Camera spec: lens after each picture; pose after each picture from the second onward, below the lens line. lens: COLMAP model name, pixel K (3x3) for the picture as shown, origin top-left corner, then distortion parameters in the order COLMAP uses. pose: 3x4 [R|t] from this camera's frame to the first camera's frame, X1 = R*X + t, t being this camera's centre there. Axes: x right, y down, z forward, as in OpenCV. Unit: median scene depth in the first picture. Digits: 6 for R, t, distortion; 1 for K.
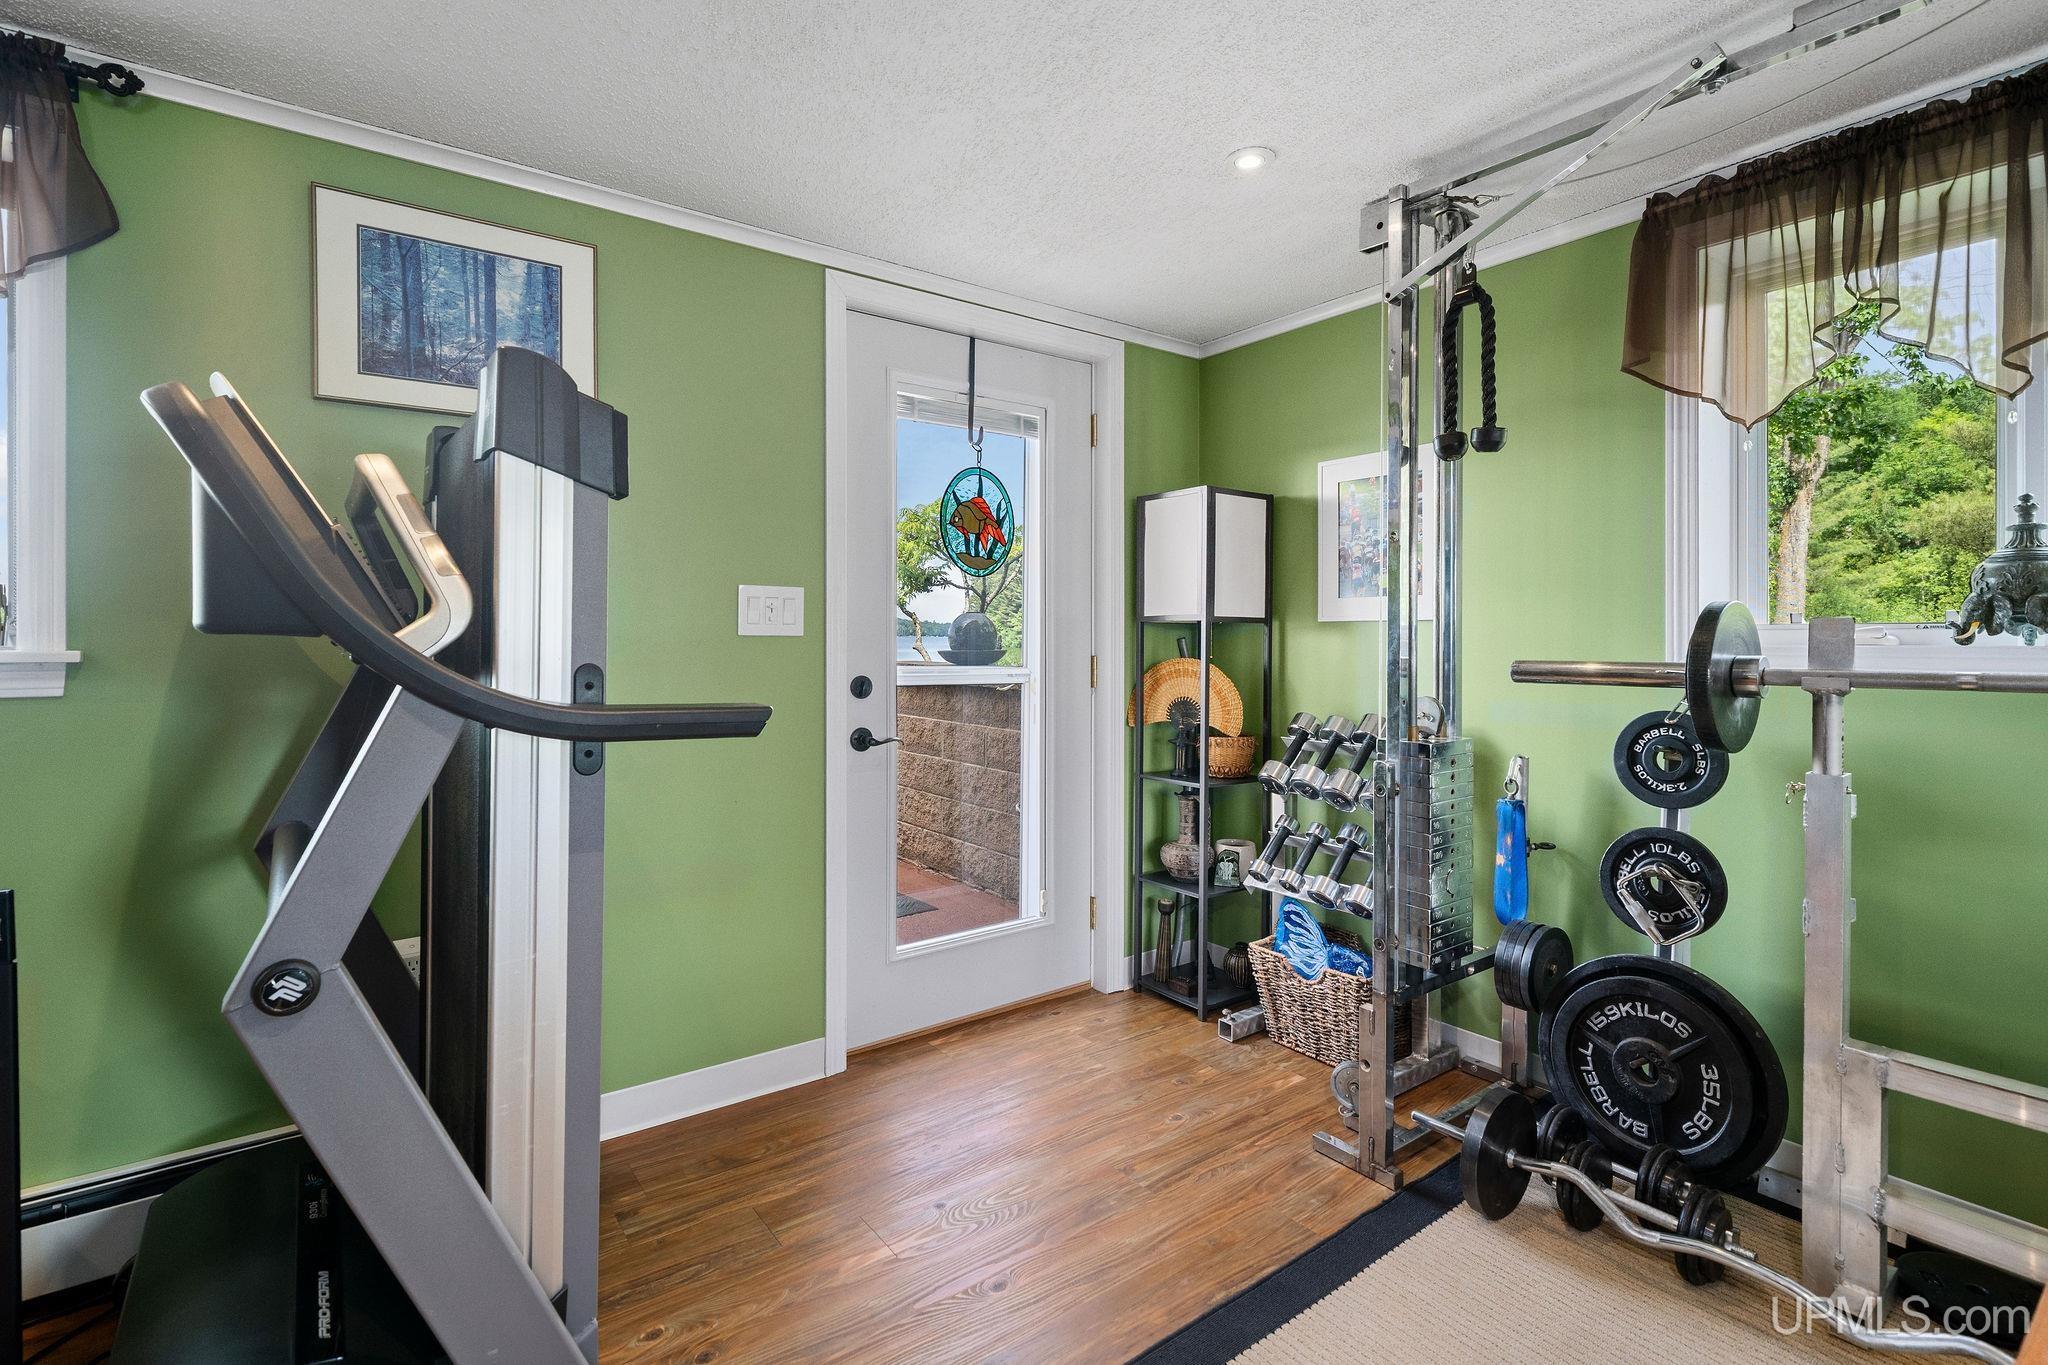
lens RADIAL K [[953.8, 0, 1023.2], [0, 953.8, 644.0], [0, 0, 1]] dist [0.002538, -0.001272]
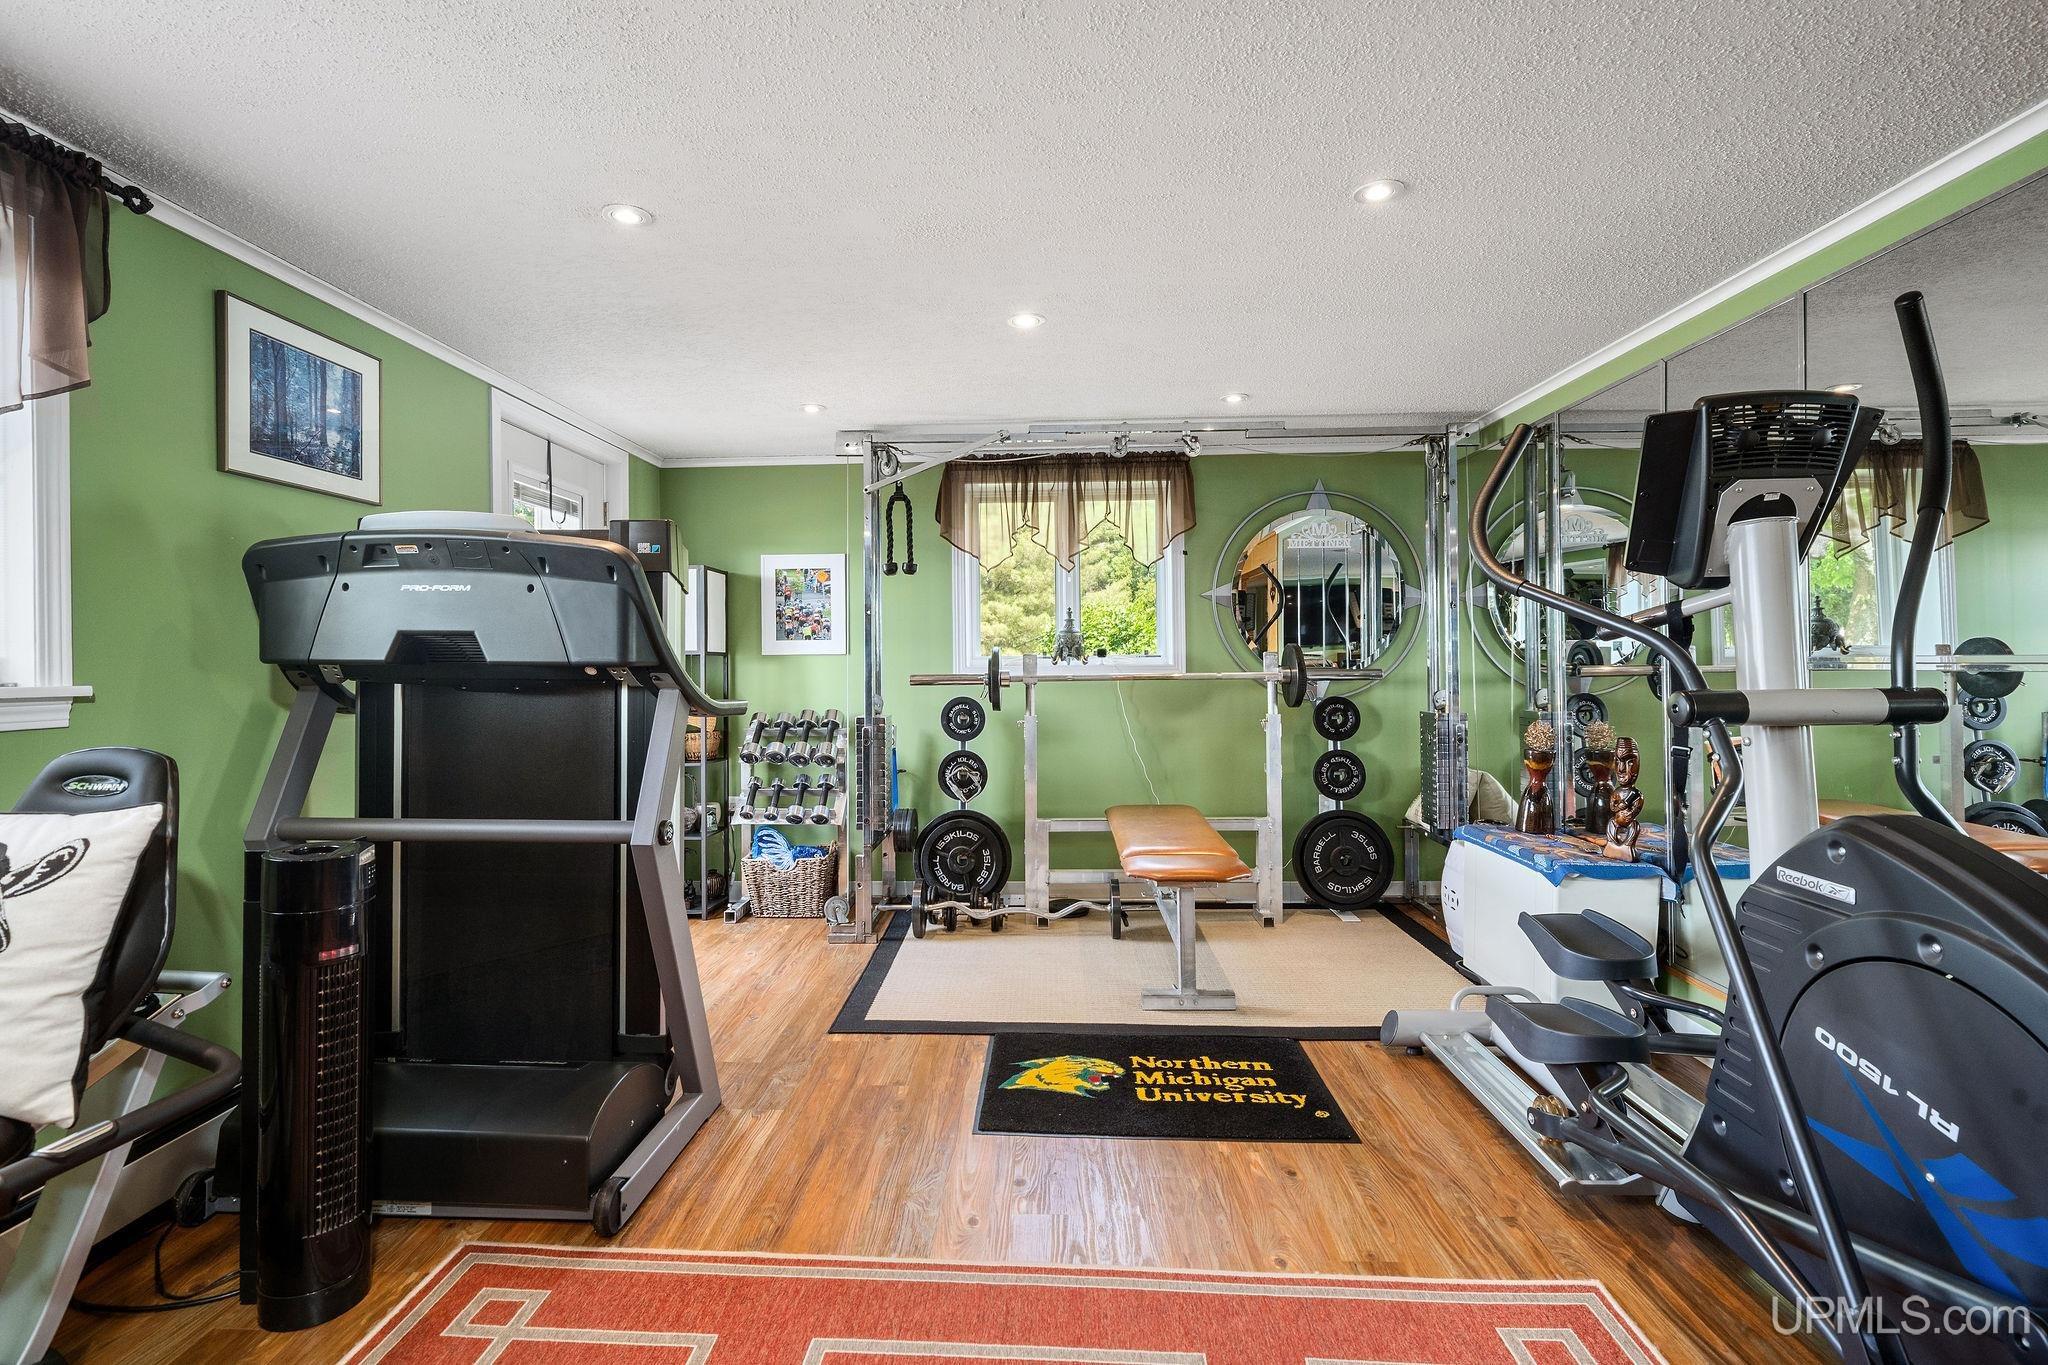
lens RADIAL K [[953.8, 0, 1009.1], [0, 953.8, 654.7], [0, 0, 1]] dist [0.002538, -0.001272]
pose [[0.629299, -0.000777, 0.777163, -0.971096], [0.013843, 0.999852, -0.010209, -0.002339], [-0.777040, 0.017182, 0.629217, -0.467000]]
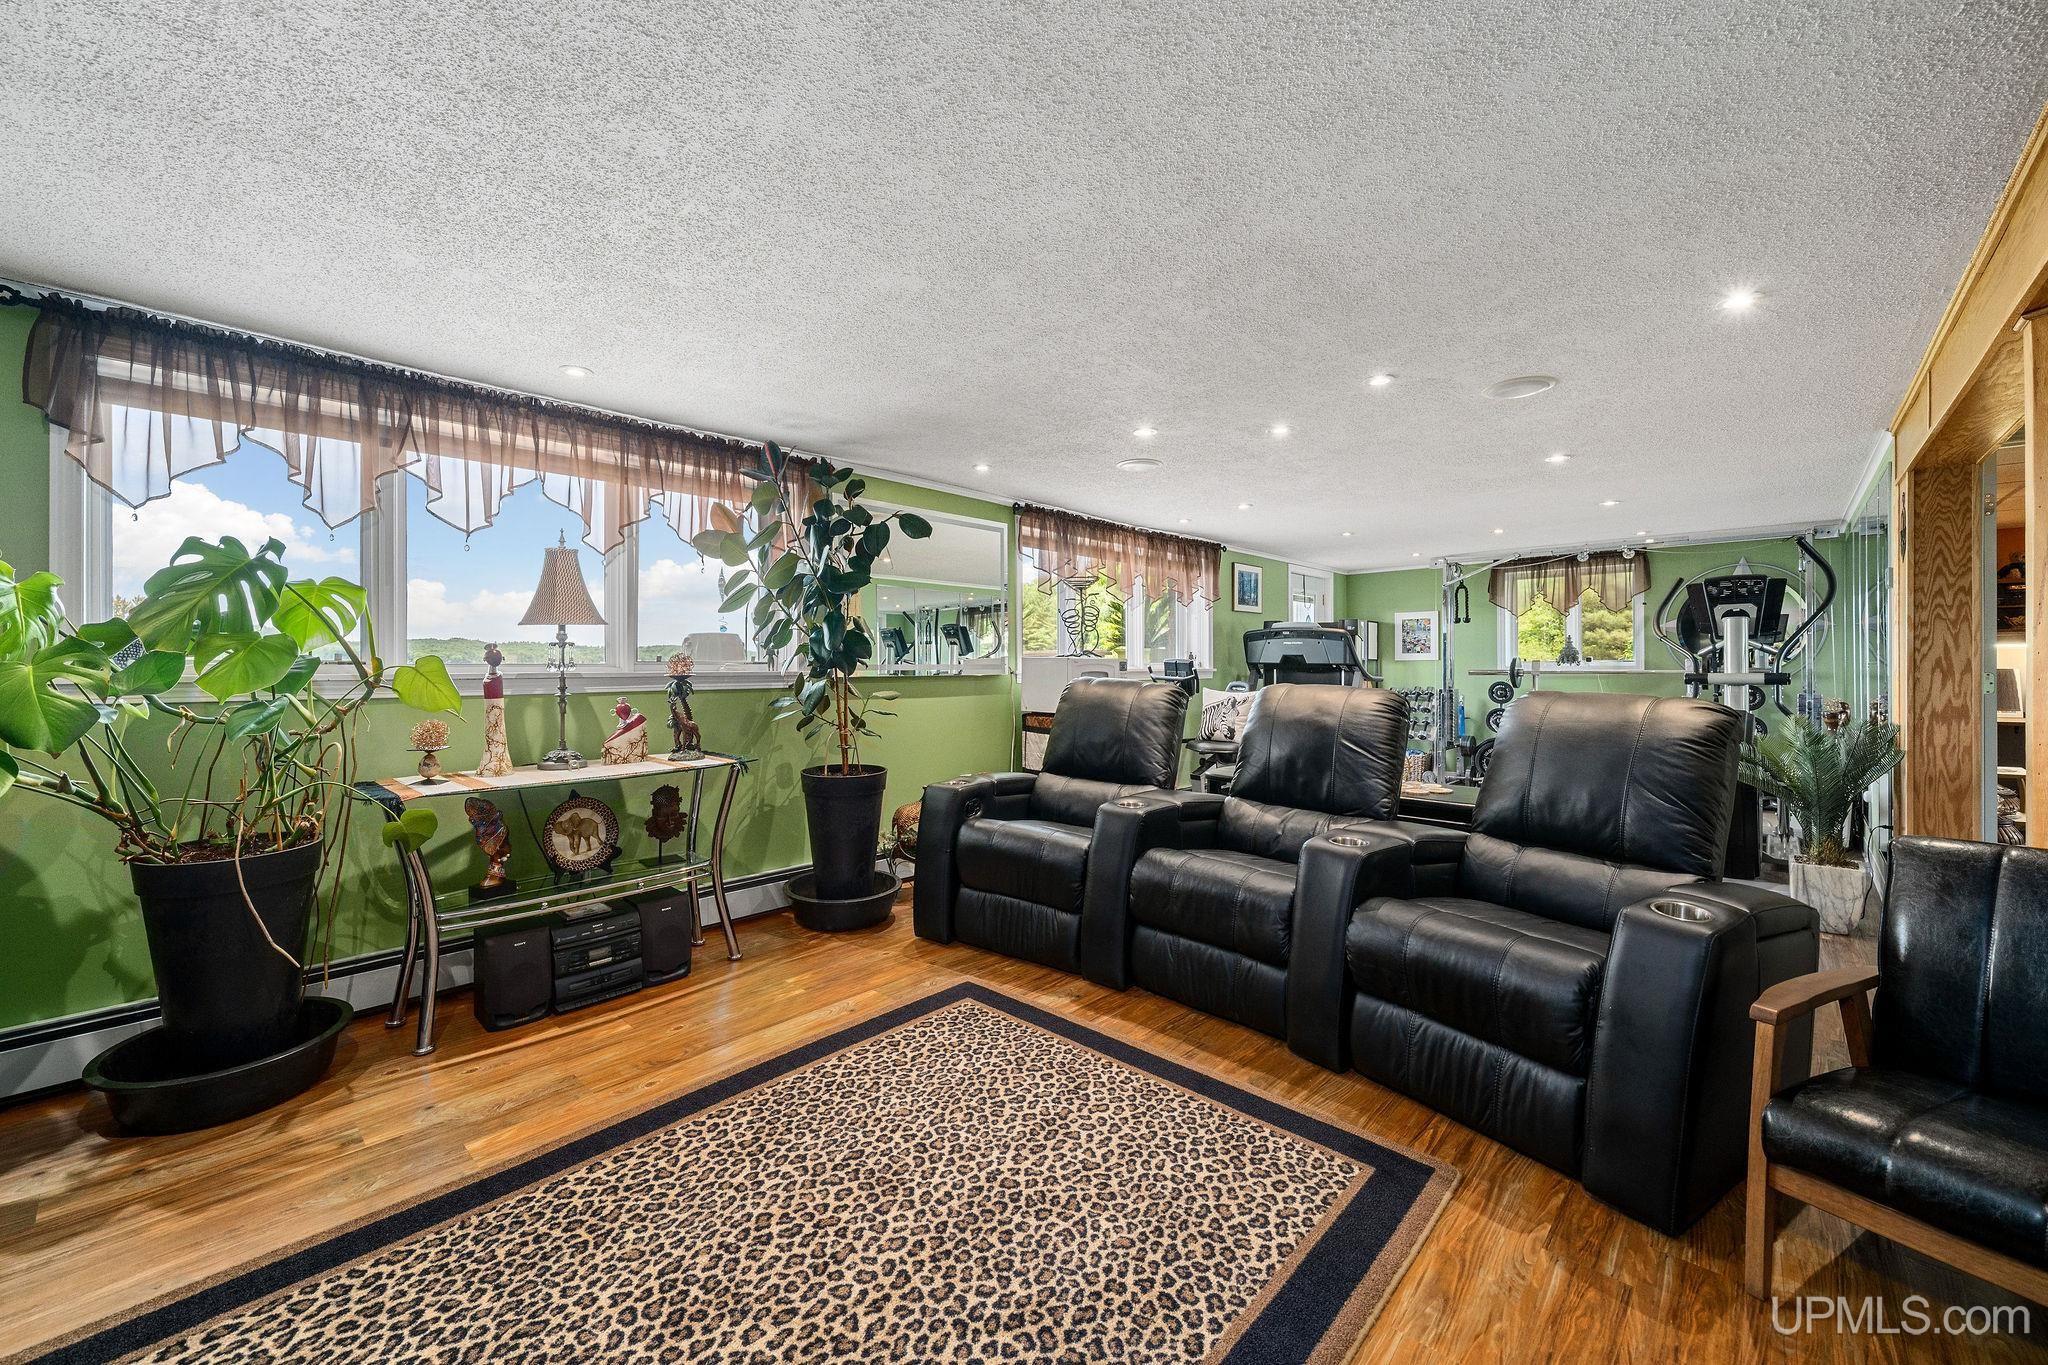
lens RADIAL K [[821.0, 0, 1020.9], [0, 821.0, 668.2], [0, 0, 1]] dist [-0.001893, -0.000158]
pose [[0.982454, -0.003997, 0.186460, -2.218185], [0.004931, 0.999978, -0.004548, 0.015915], [-0.186437, 0.005387, 0.982452, -2.319338]]
